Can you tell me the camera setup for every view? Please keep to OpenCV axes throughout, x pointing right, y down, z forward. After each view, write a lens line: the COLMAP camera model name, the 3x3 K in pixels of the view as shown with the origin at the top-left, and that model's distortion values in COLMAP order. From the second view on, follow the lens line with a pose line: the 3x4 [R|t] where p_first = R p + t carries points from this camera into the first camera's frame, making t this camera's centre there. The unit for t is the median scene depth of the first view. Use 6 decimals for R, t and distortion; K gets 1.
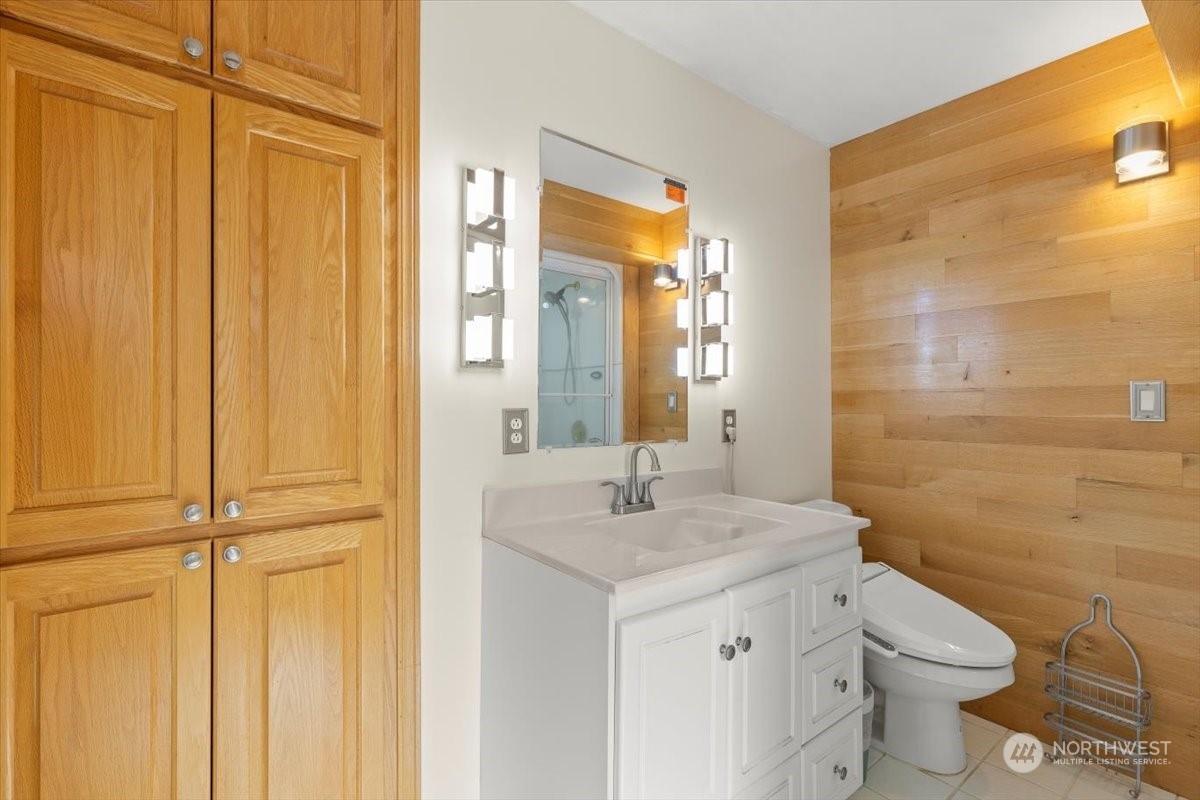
lens RADIAL K [[536.3, 0, 604.7], [0, 536.3, 404.7], [0, 0, 1]] dist [0.006599, -0.000412]
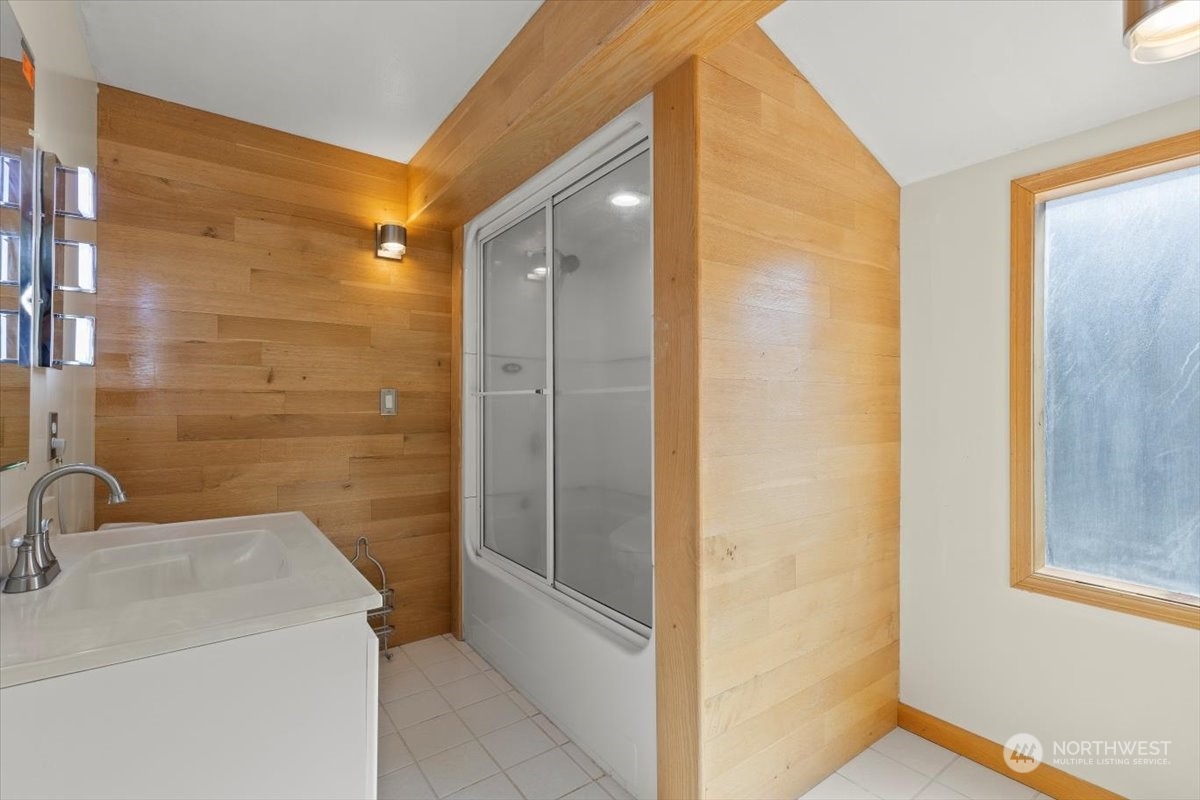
lens RADIAL K [[536.3, 0, 604.7], [0, 536.3, 404.7], [0, 0, 1]] dist [0.006599, -0.000412]
pose [[0.031111, -0.001204, 0.999515, -0.432154], [0.001443, 0.999998, 0.001160, -0.000107], [-0.999515, 0.001406, 0.031112, 0.274133]]
